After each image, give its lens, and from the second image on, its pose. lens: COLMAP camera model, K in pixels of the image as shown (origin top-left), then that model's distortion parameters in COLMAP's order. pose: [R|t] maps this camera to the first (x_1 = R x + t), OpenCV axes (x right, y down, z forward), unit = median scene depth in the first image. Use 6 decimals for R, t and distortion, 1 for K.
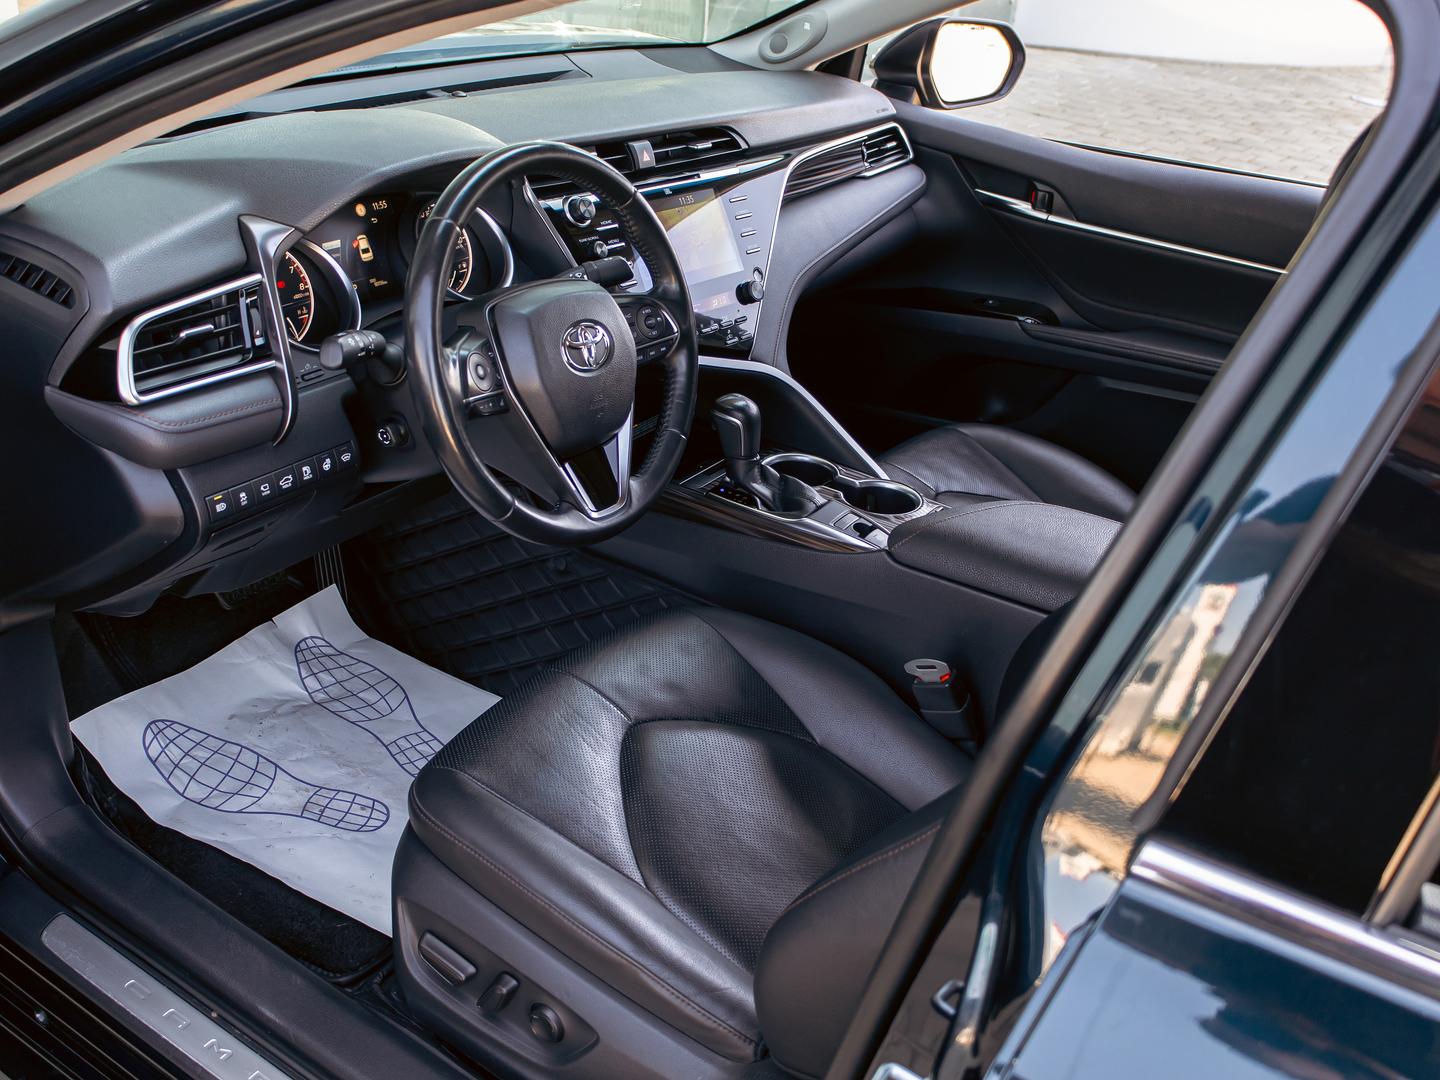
lens RADIAL K [[1381.5, 0, 779.2], [0, 1381.5, 478.3], [0, 0, 1]] dist [-0.004745, 0.005088]
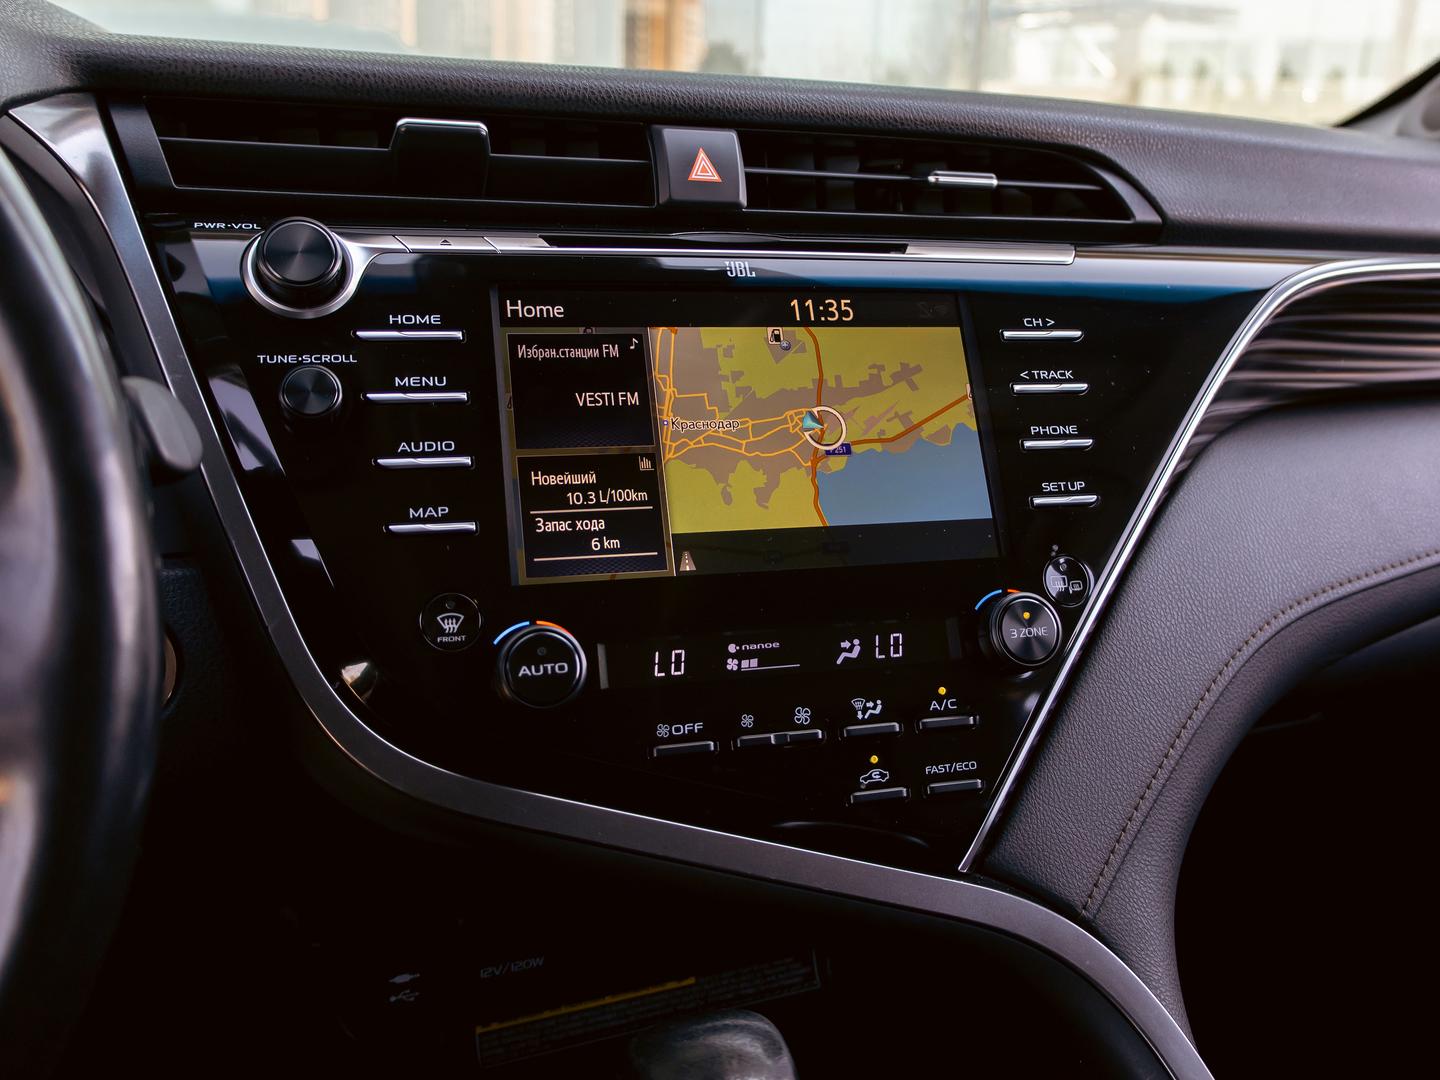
lens RADIAL K [[1381.5, 0, 779.2], [0, 1381.5, 478.3], [0, 0, 1]] dist [-0.004745, 0.005088]
pose [[0.832440, 0.069940, -0.549683, 0.080594], [-0.200098, 0.963006, -0.180498, -0.089449], [0.516725, 0.260244, 0.815640, 0.622437]]
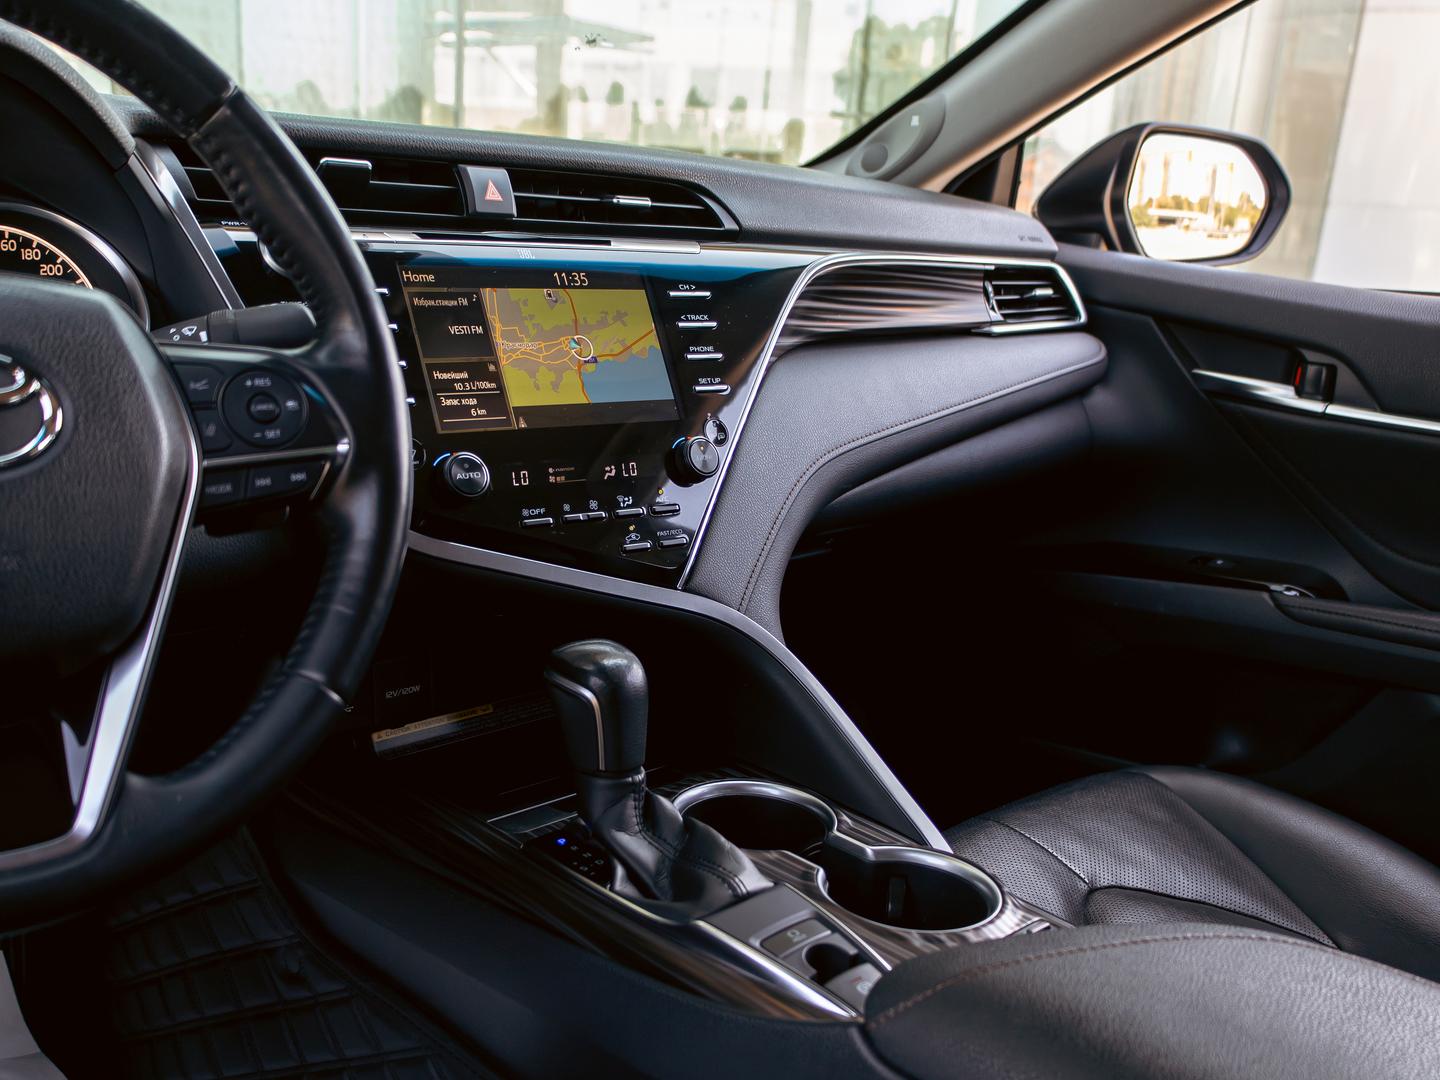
lens RADIAL K [[1391.9, 0, 687.5], [0, 1391.9, 608.4], [0, 0, 1]] dist [0.007925, 0.013169]
pose [[0.968531, 0.034599, -0.246477, 0.091149], [-0.075067, 0.984783, -0.156737, 0.000715], [0.237304, 0.170307, 0.956390, 0.434584]]
